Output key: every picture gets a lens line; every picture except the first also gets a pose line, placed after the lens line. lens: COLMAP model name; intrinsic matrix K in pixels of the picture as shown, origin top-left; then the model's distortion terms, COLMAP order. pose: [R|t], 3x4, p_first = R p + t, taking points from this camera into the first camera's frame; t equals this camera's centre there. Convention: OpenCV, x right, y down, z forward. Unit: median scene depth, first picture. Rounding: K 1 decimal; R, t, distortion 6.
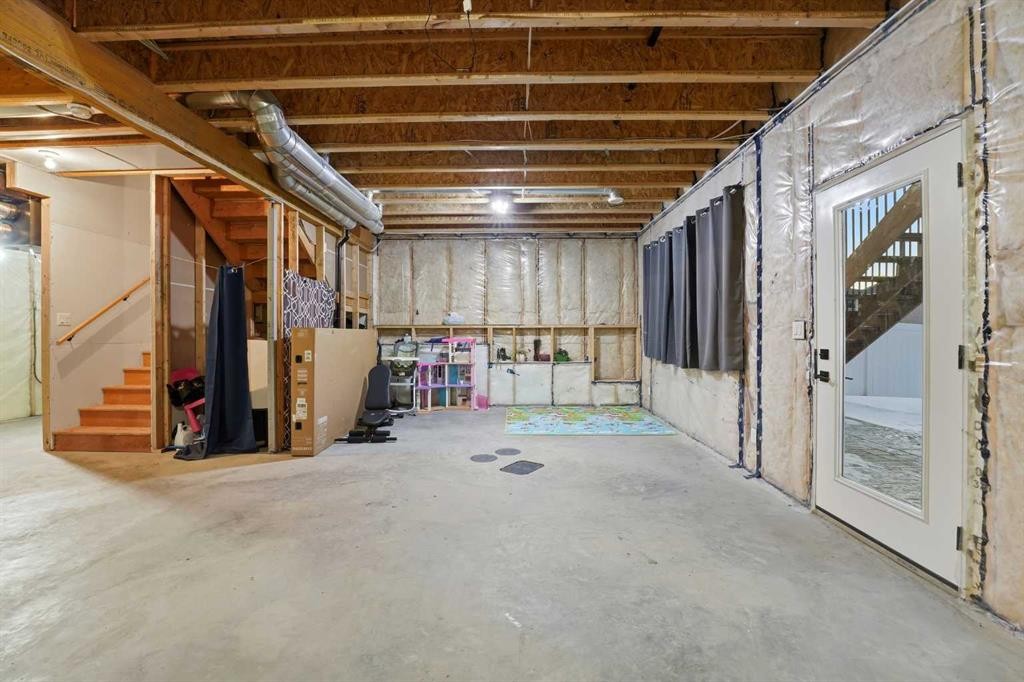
lens RADIAL K [[471.4, 0, 508.1], [0, 471.4, 334.8], [0, 0, 1]] dist [-0.000834, 0.000008]
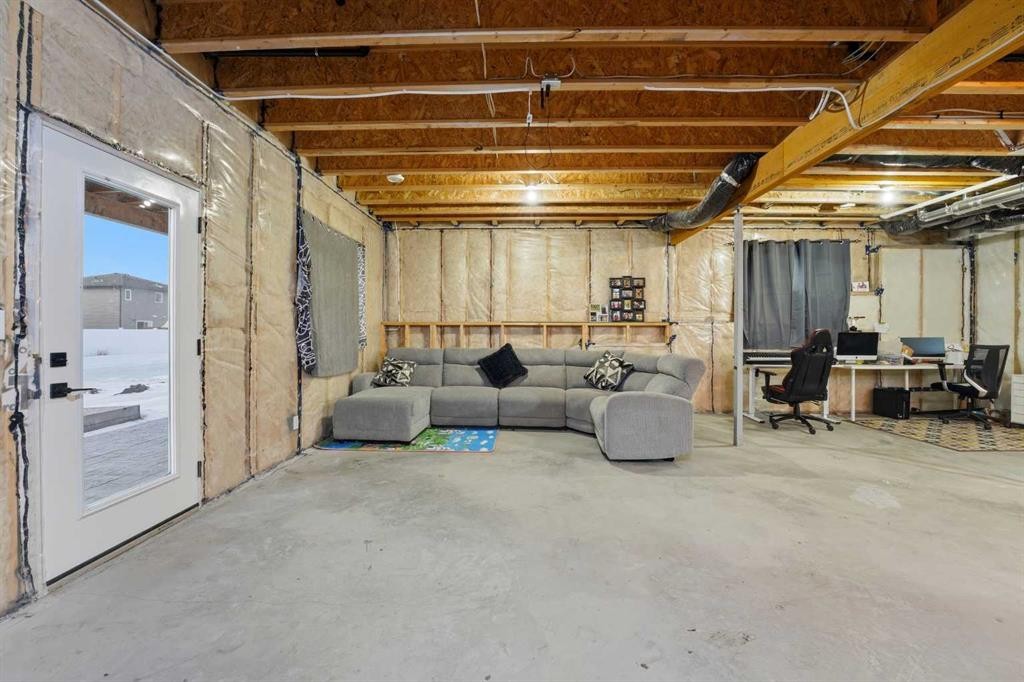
lens RADIAL K [[471.4, 0, 508.1], [0, 471.4, 334.8], [0, 0, 1]] dist [-0.000834, 0.000008]
pose [[-0.999986, -0.001497, 0.005086, -0.020854], [-0.001460, 0.999972, 0.007294, -0.003508], [-0.005096, 0.007286, -0.999960, 2.072919]]
